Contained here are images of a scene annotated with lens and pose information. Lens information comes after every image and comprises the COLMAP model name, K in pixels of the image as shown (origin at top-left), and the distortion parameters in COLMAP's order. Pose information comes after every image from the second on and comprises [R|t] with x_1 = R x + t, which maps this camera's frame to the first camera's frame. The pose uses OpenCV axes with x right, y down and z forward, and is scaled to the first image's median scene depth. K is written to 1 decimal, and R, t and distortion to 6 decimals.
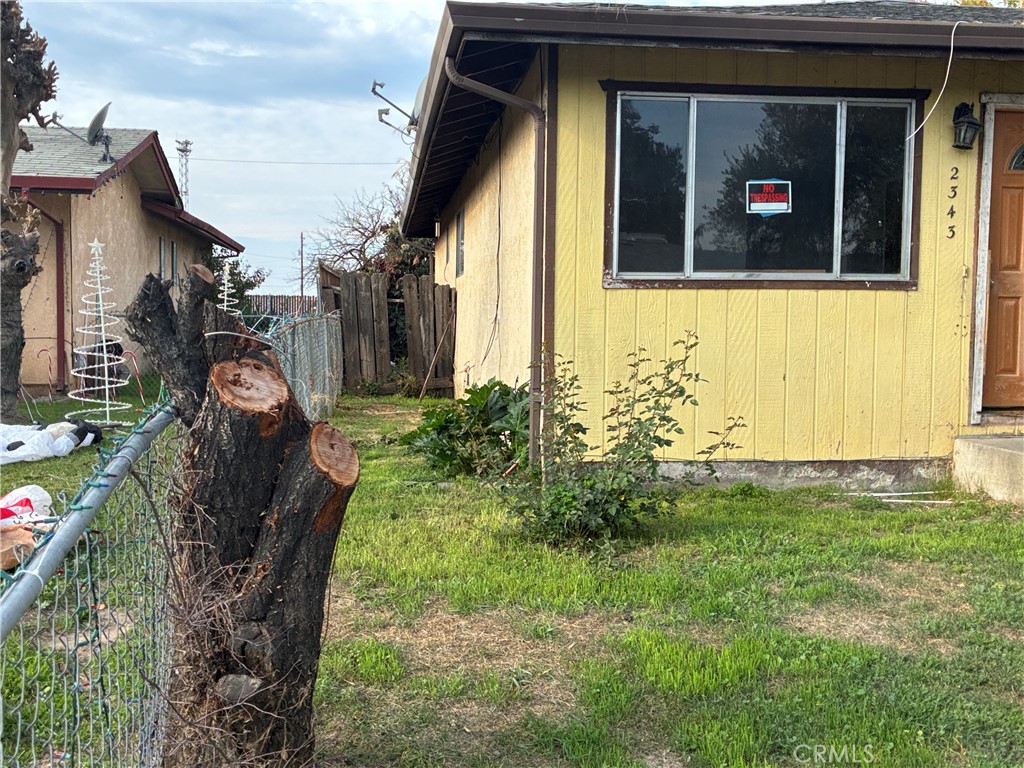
lens RADIAL K [[1084.0, 0, 521.6], [0, 1084.0, 385.4], [0, 0, 1]] dist [0.017537, 0.000000]
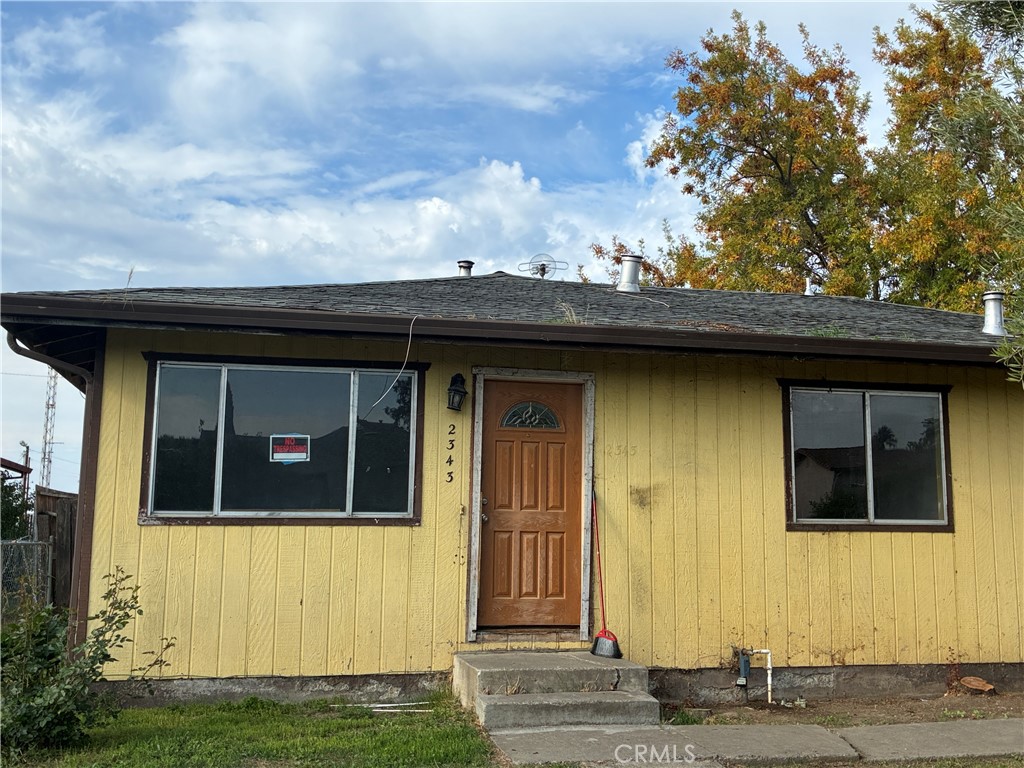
lens RADIAL K [[1084.0, 0, 520.1], [0, 1084.0, 378.9], [0, 0, 1]] dist [0.017537, 0.000000]
pose [[0.994334, 0.014573, 0.105297, 0.348125], [0.007025, 0.979385, -0.201880, -0.004914], [-0.106068, 0.201476, 0.973734, -0.203936]]
